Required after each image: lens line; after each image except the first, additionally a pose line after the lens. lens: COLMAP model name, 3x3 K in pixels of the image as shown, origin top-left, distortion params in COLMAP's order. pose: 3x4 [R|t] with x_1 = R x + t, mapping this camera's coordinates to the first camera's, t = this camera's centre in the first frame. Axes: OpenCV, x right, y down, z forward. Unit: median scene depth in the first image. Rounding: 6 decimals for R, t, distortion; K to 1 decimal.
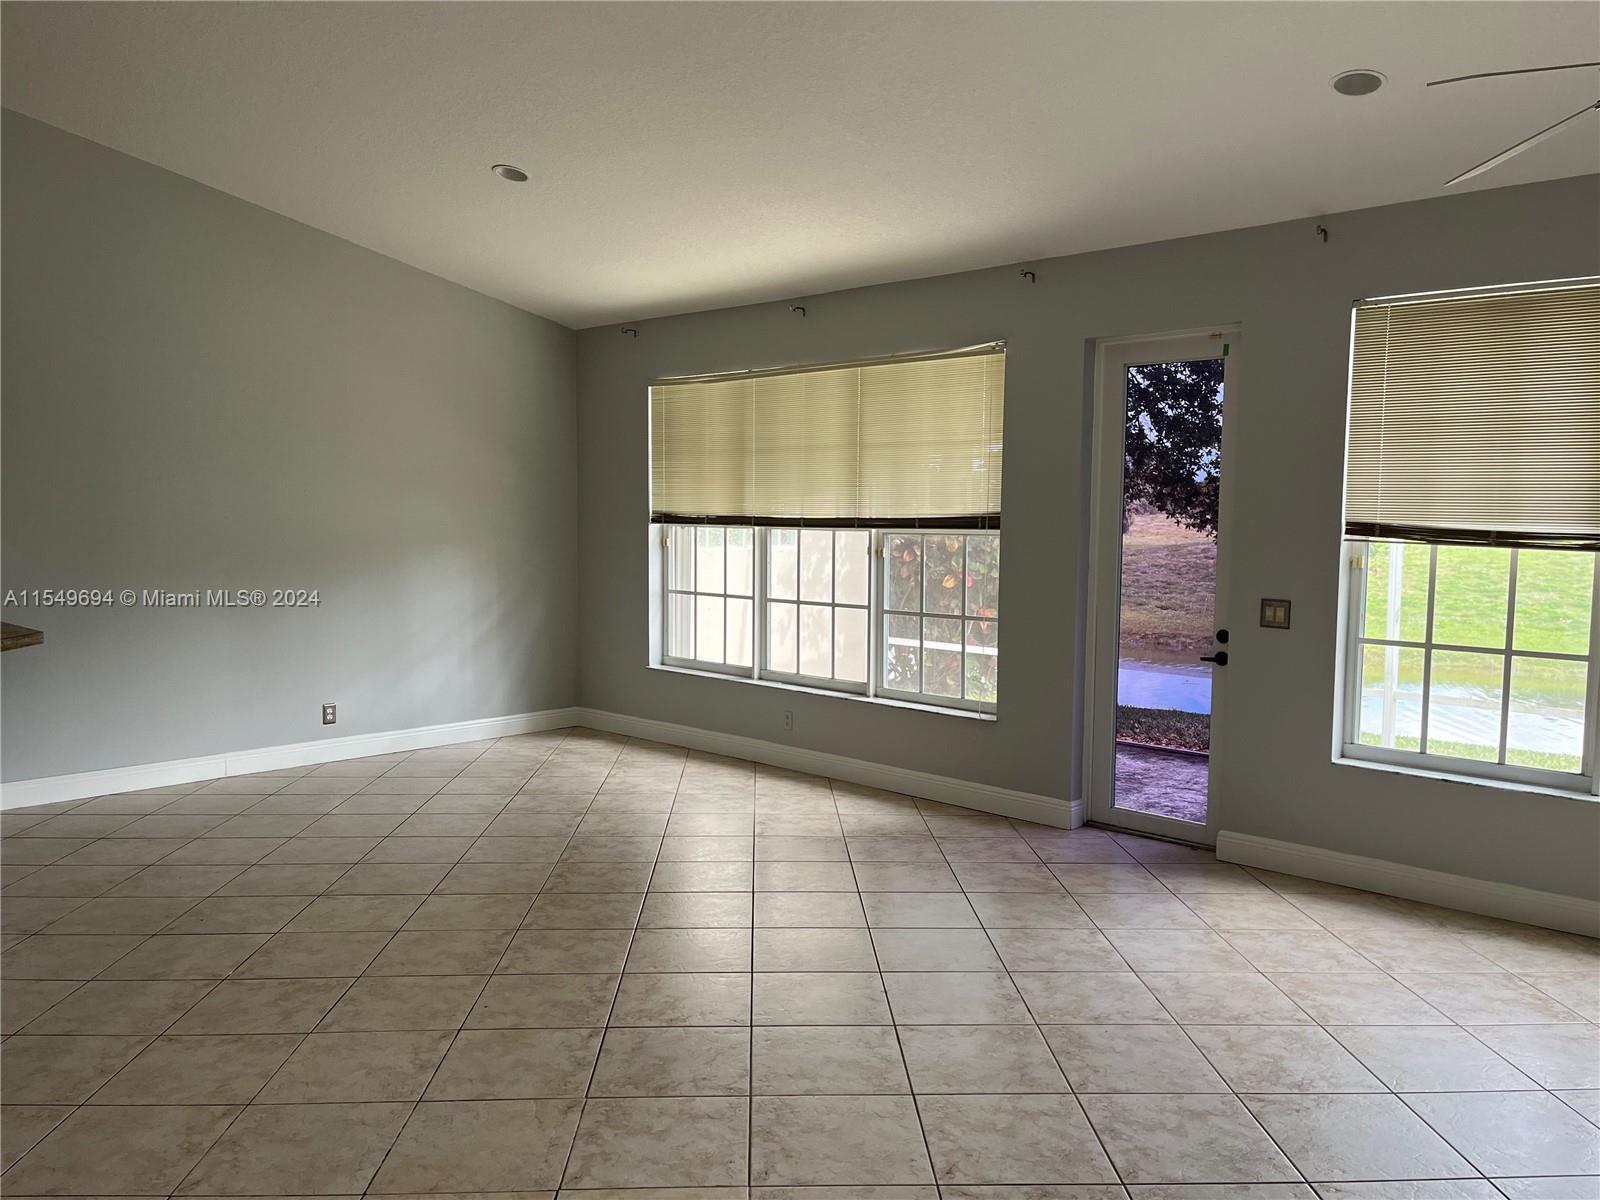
lens RADIAL K [[1210.1, 0, 805.1], [0, 1210.1, 597.3], [0, 0, 1]] dist [0.045977, -0.034889]
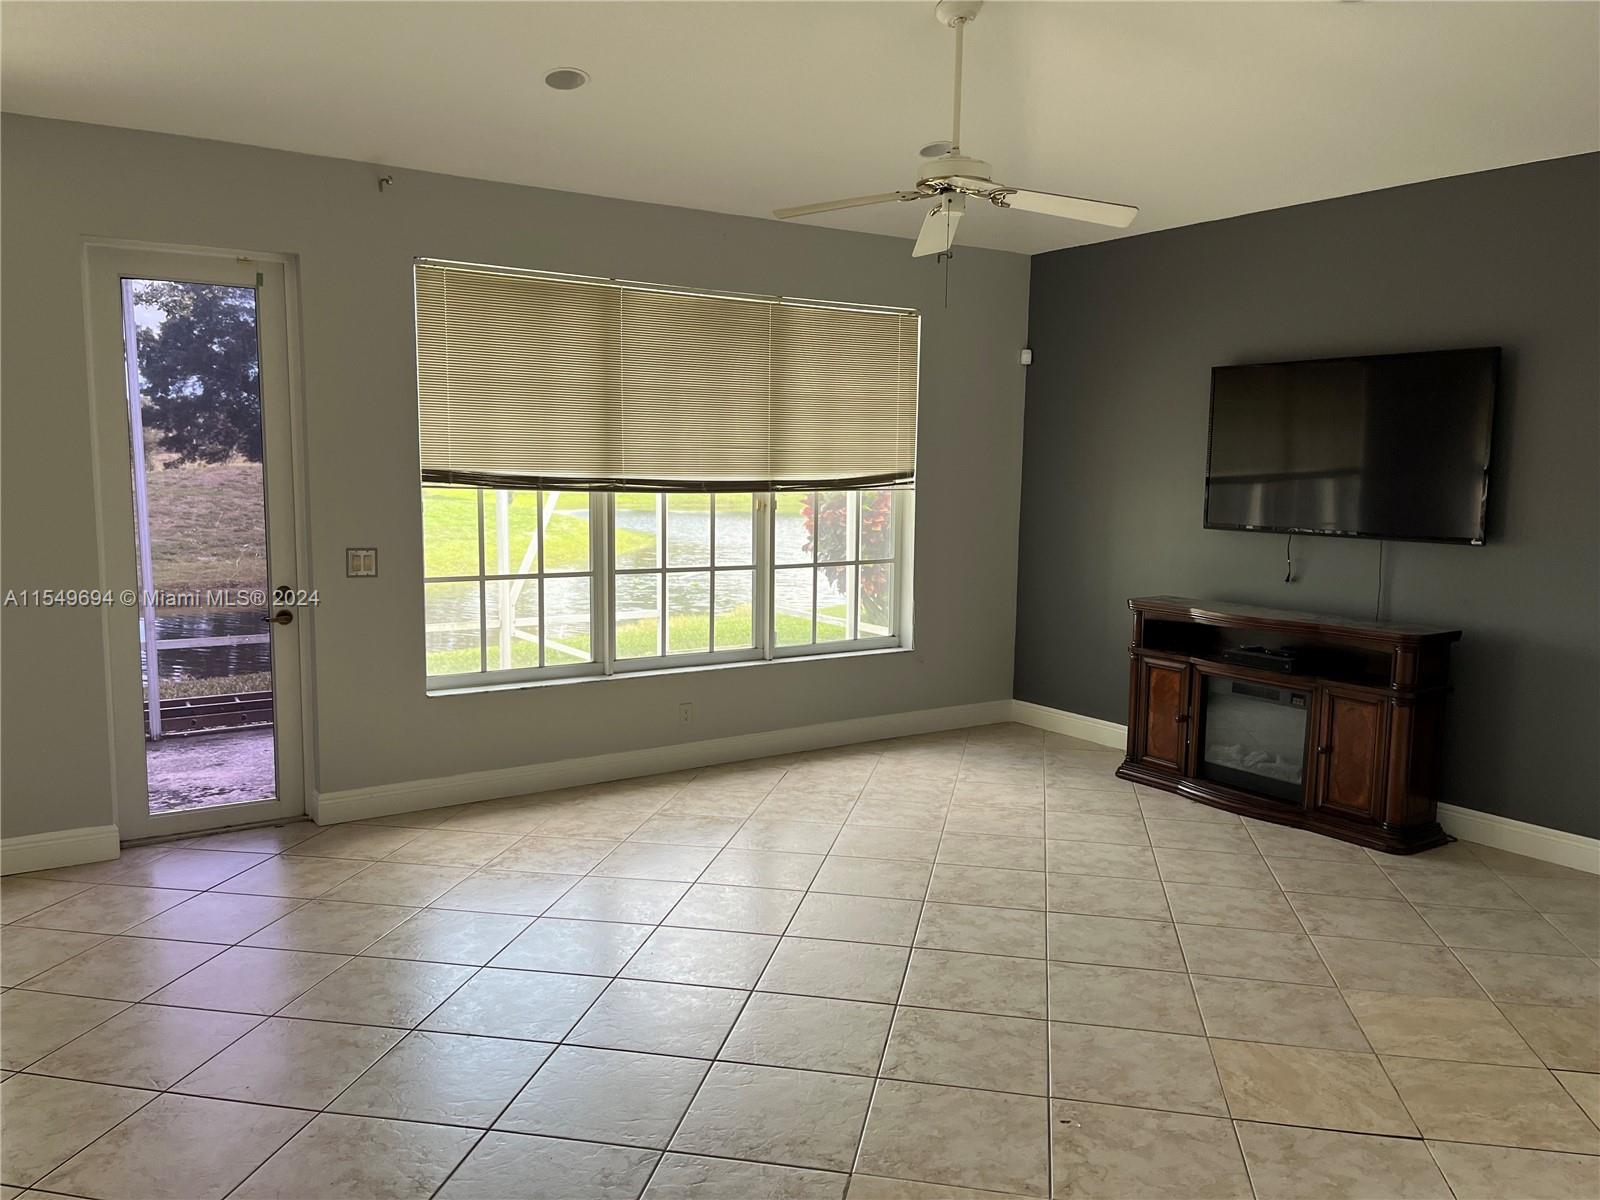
lens RADIAL K [[1210.1, 0, 798.5], [0, 1210.1, 603.8], [0, 0, 1]] dist [0.045977, -0.034889]
pose [[0.233360, -0.114855, 0.965584, -0.556592], [0.060834, 0.992779, 0.103388, -0.038456], [-0.970486, 0.034613, 0.238661, 0.473496]]
